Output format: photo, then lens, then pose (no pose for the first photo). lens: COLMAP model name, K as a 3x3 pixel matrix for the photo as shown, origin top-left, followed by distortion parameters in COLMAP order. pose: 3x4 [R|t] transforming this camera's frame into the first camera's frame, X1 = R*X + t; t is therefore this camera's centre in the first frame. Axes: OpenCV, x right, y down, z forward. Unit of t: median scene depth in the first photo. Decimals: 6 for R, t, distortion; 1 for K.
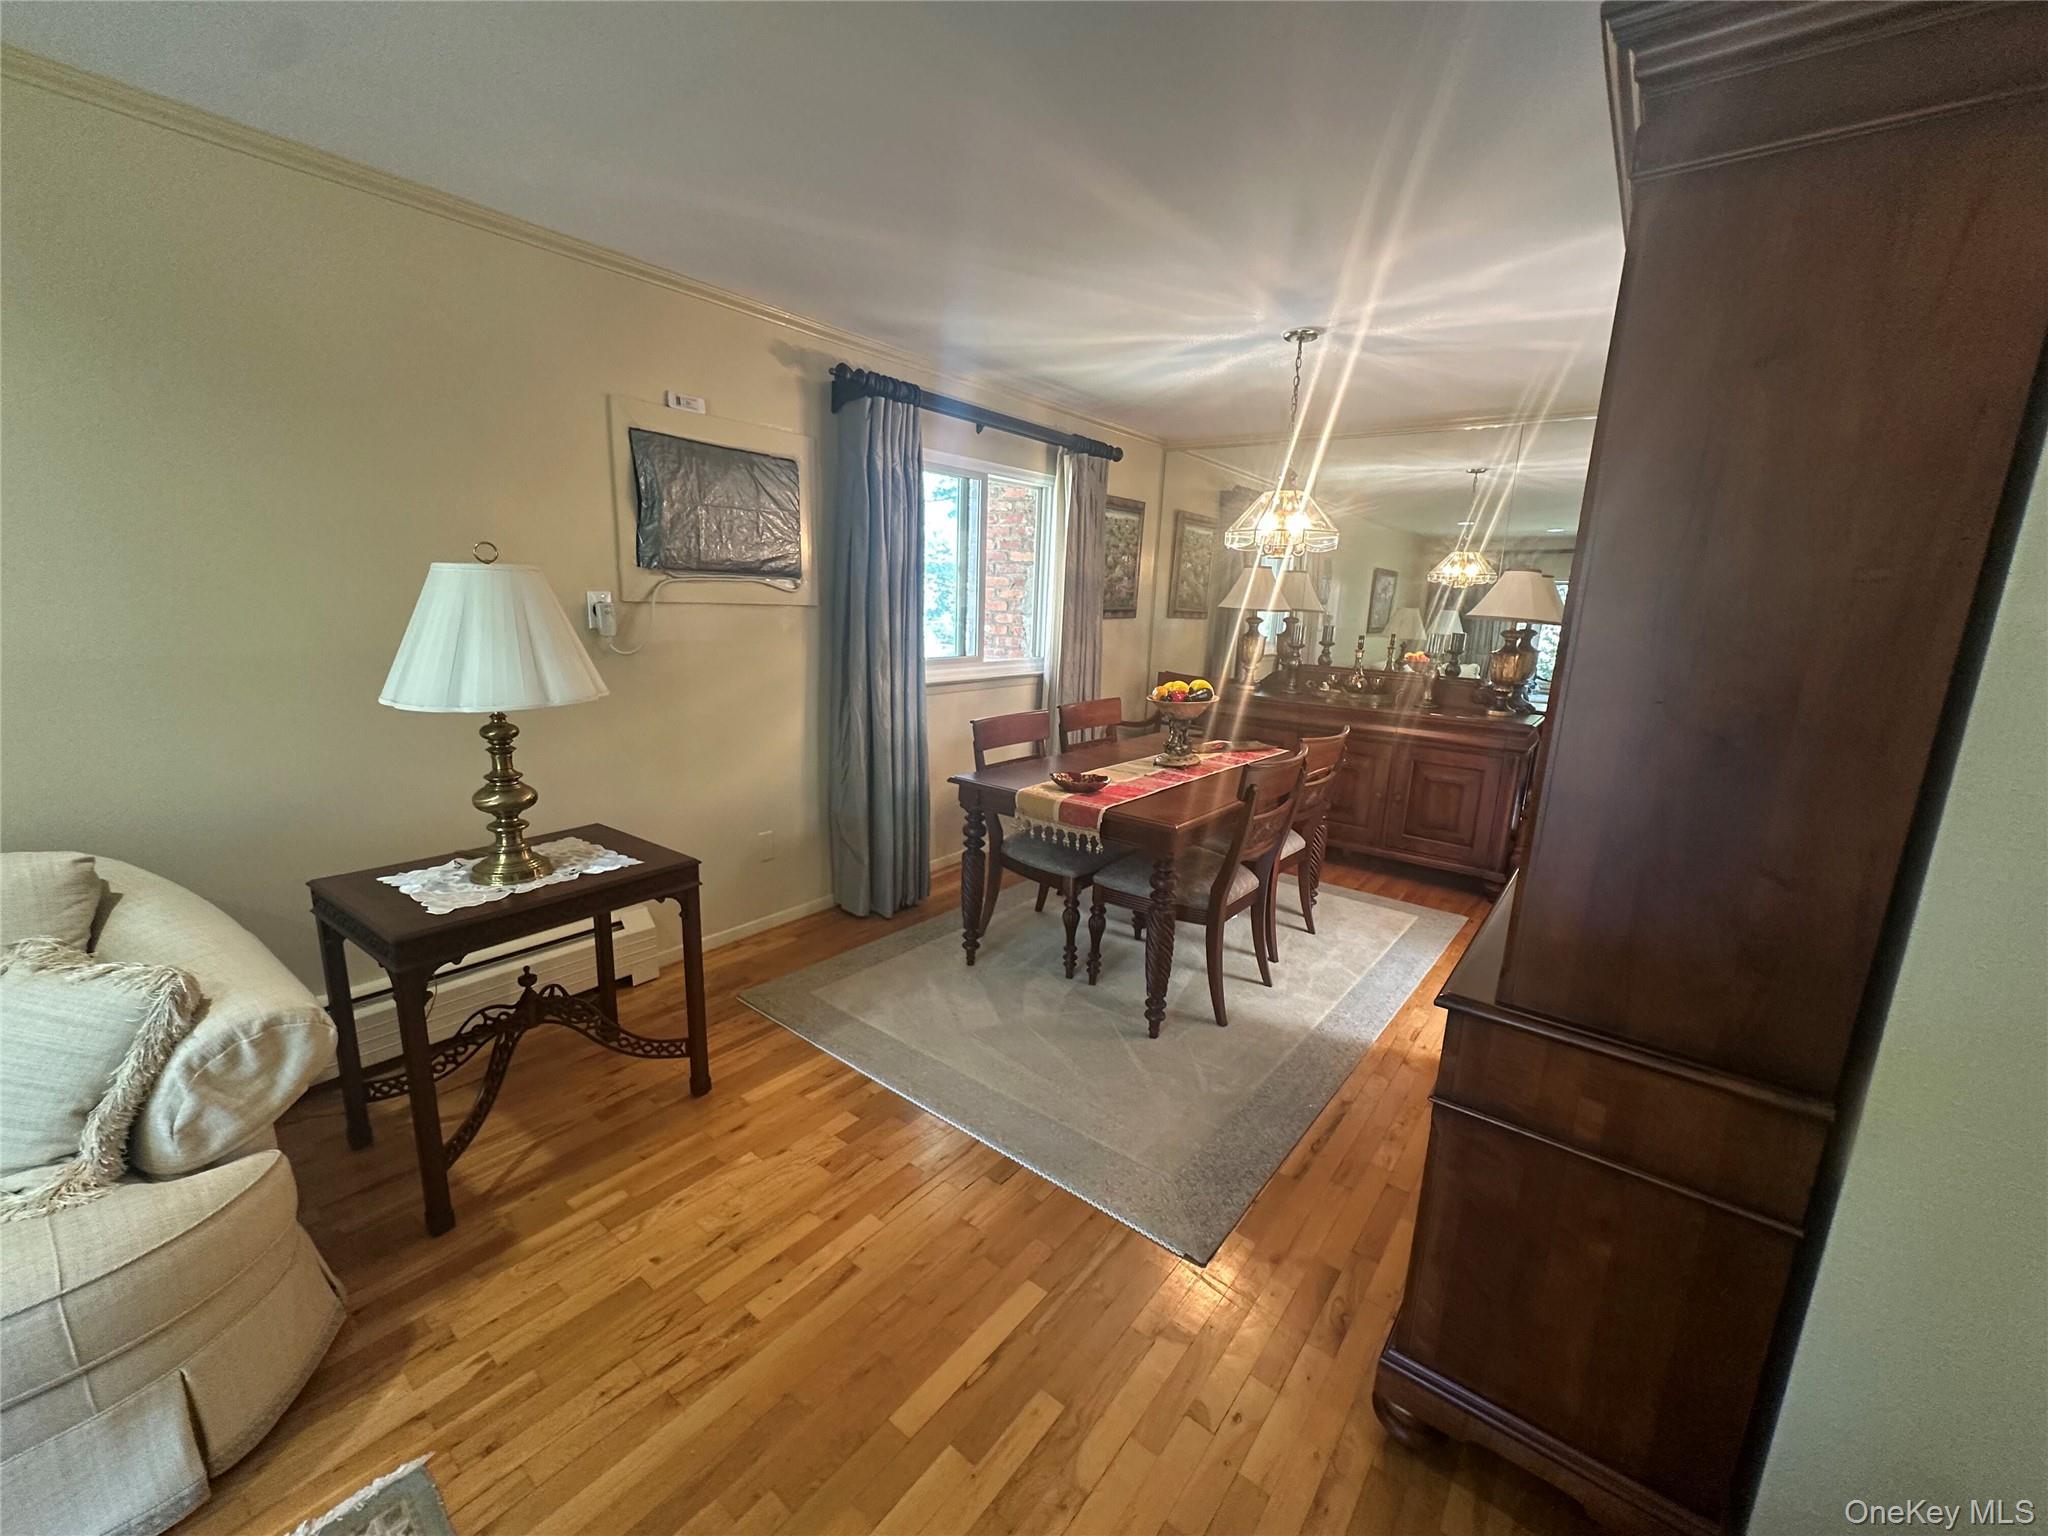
lens RADIAL K [[829.7, 0, 1024.0], [0, 829.7, 768.0], [0, 0, 1]] dist [-0.000460, 0.000008]
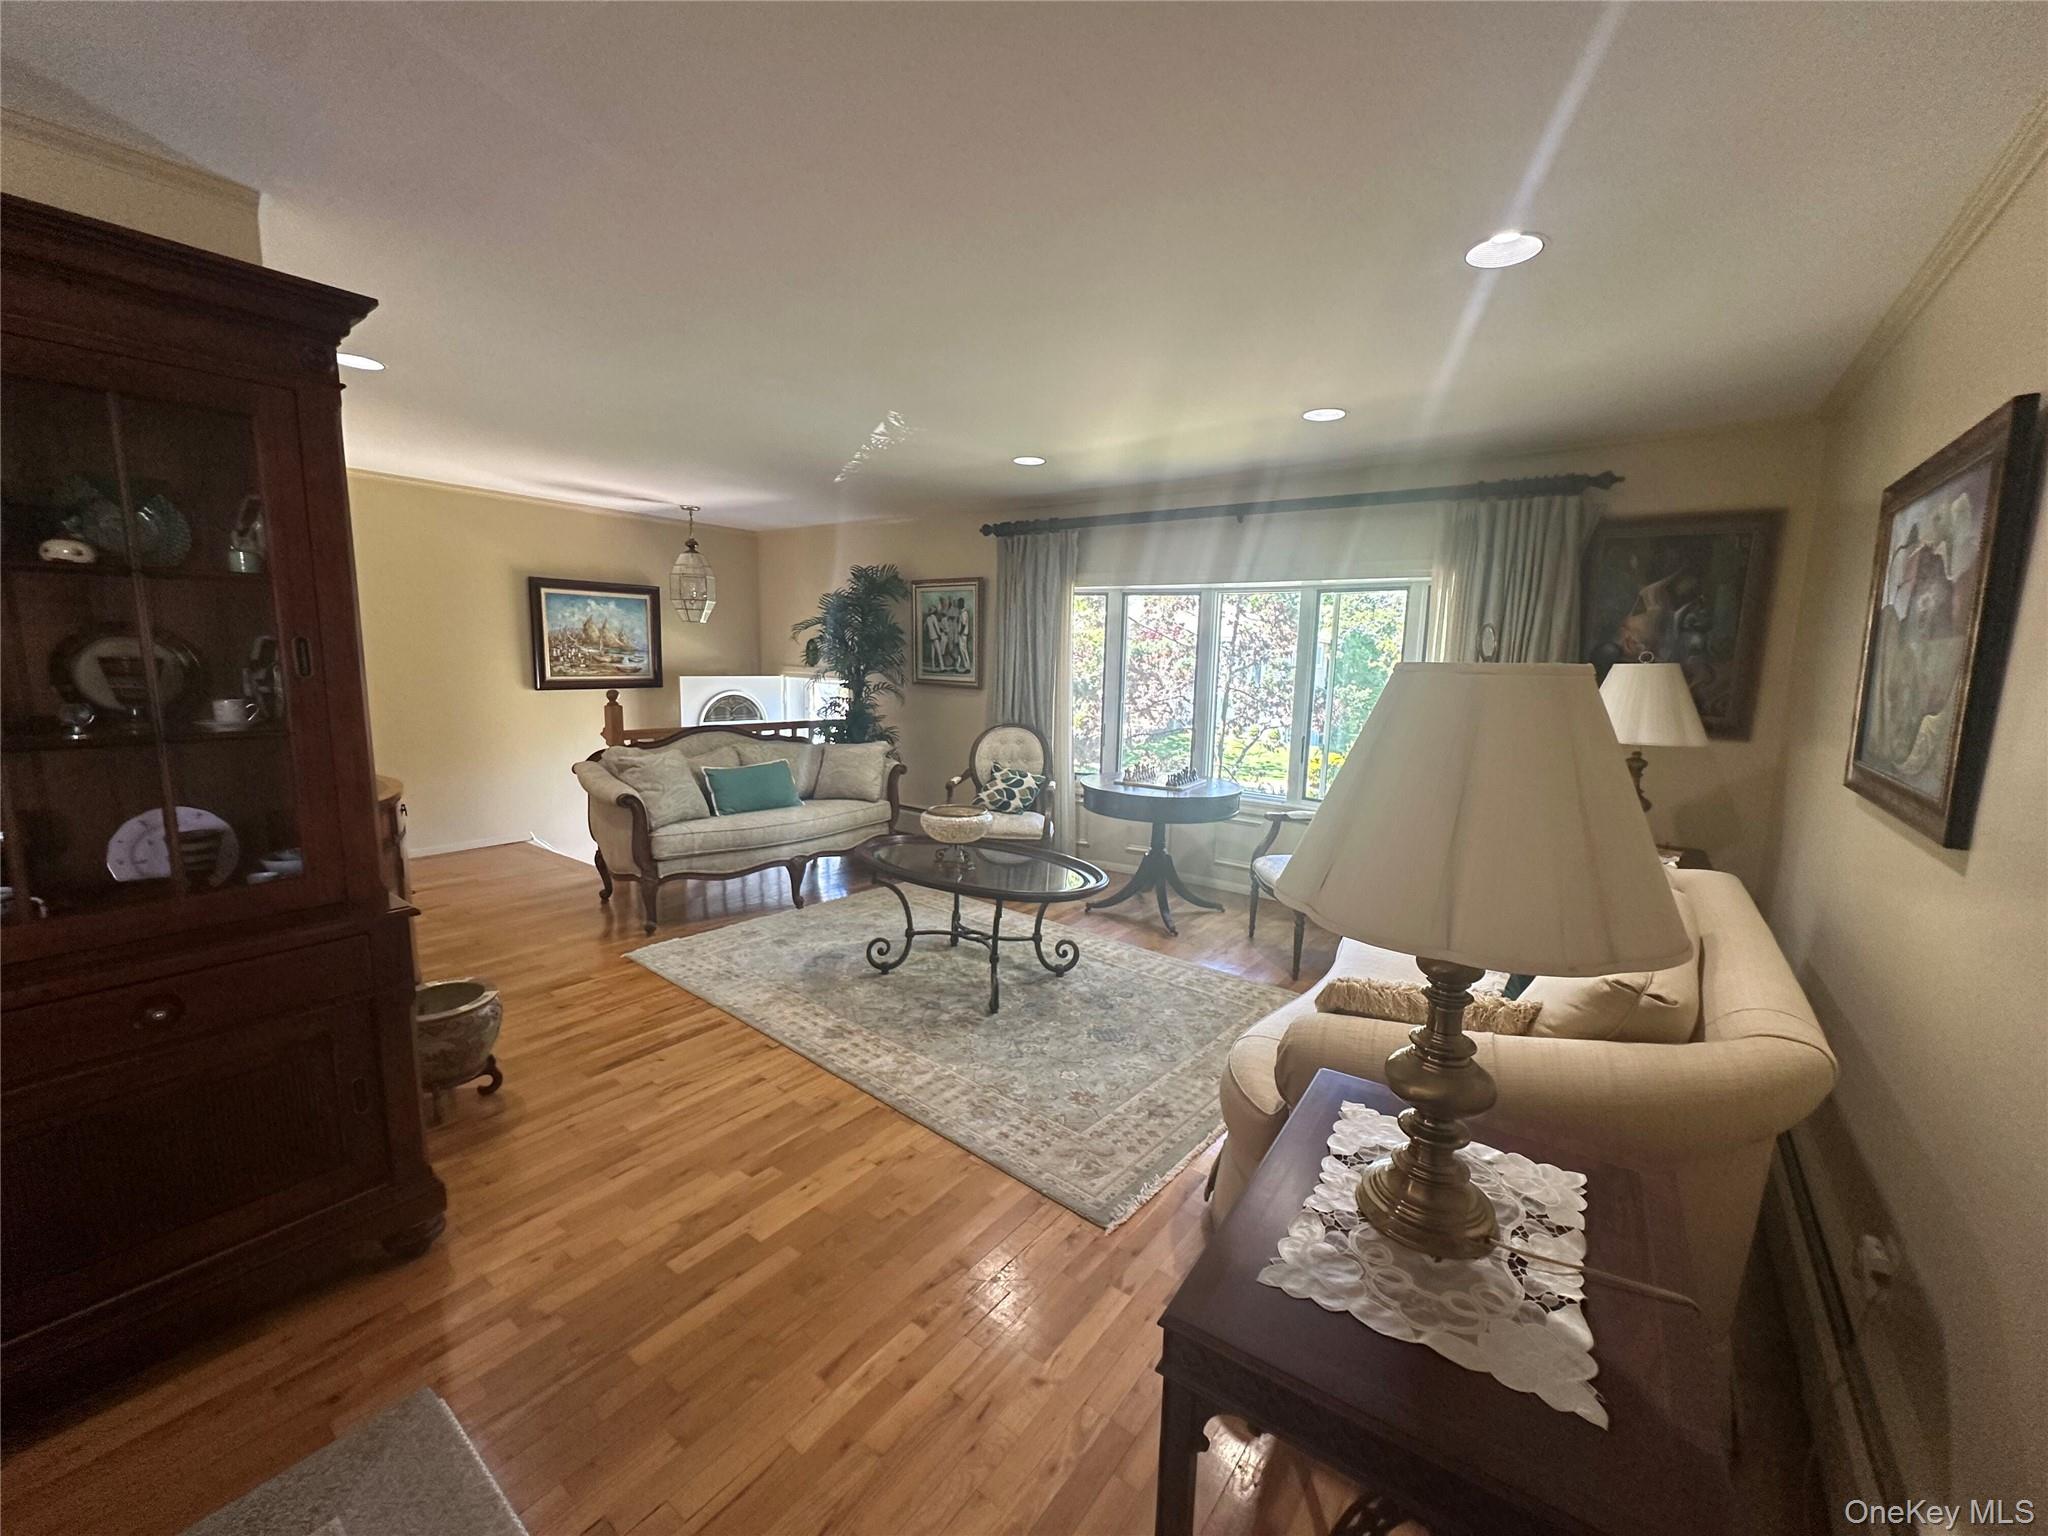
lens RADIAL K [[814.6, 0, 1027.5], [0, 814.6, 769.4], [0, 0, 1]] dist [-0.000802, 0.000277]
pose [[-0.998012, -0.052237, -0.035269, -0.393660], [-0.061268, 0.935376, 0.348307, -0.402462], [0.014795, 0.349775, -0.936717, 1.749383]]
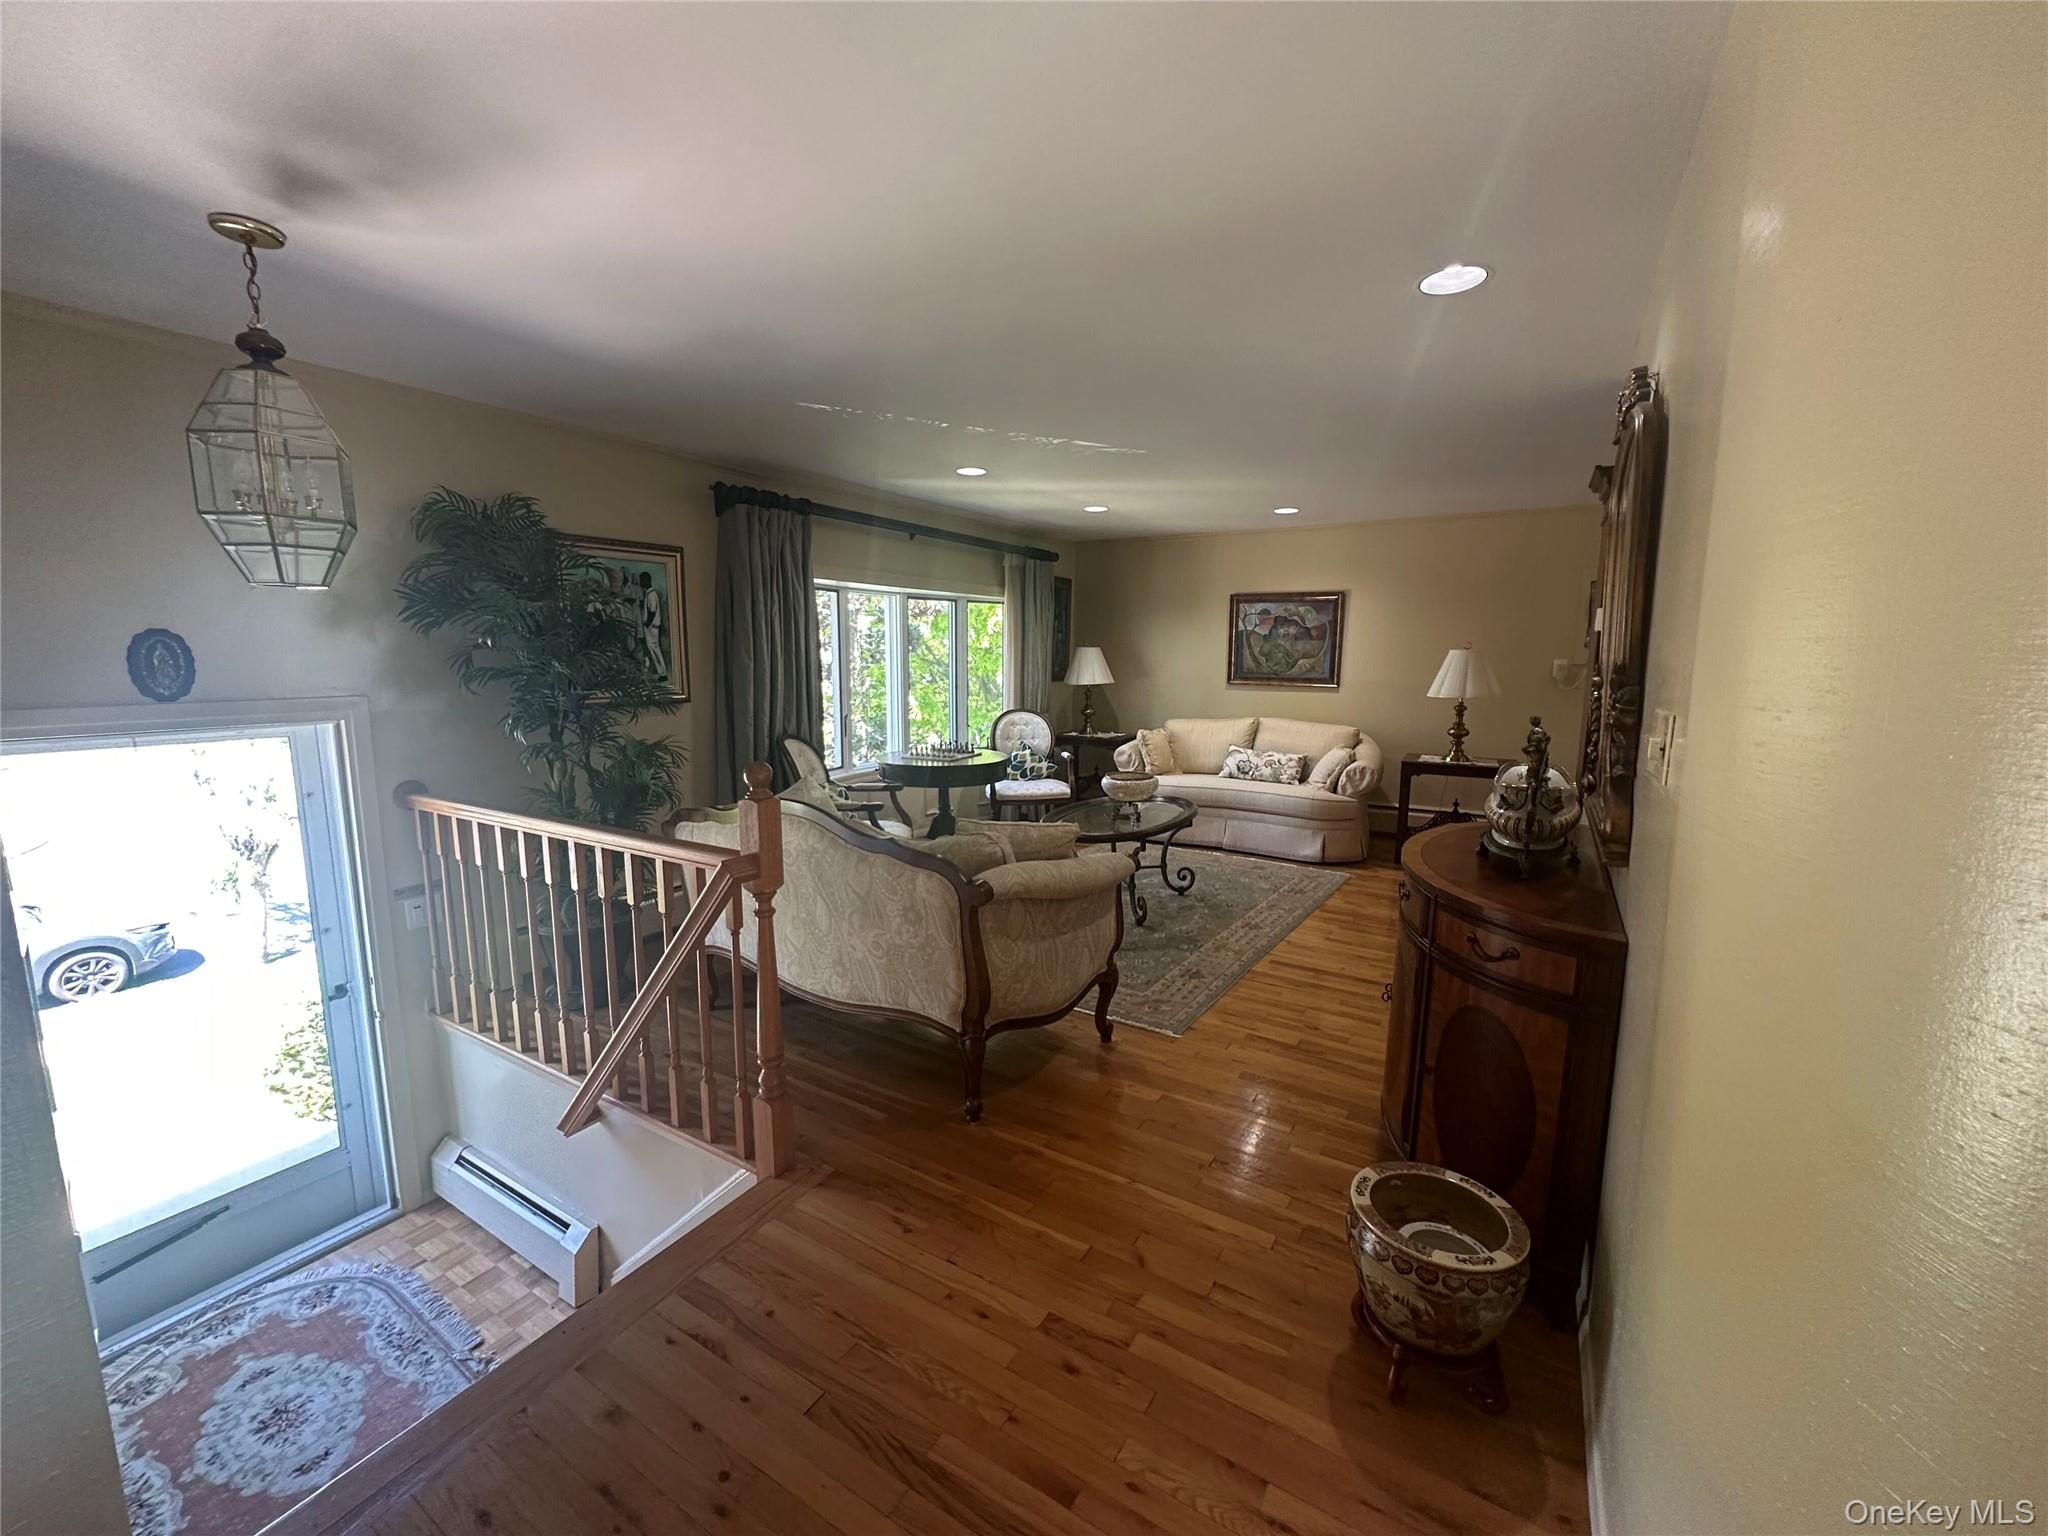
lens RADIAL K [[814.6, 0, 1027.5], [0, 814.6, 769.4], [0, 0, 1]] dist [-0.000802, 0.000277]
pose [[0.119559, 0.114413, -0.986213, 2.347151], [-0.207565, 0.974267, 0.087864, 0.267767], [0.970887, 0.194198, 0.140231, -0.937781]]
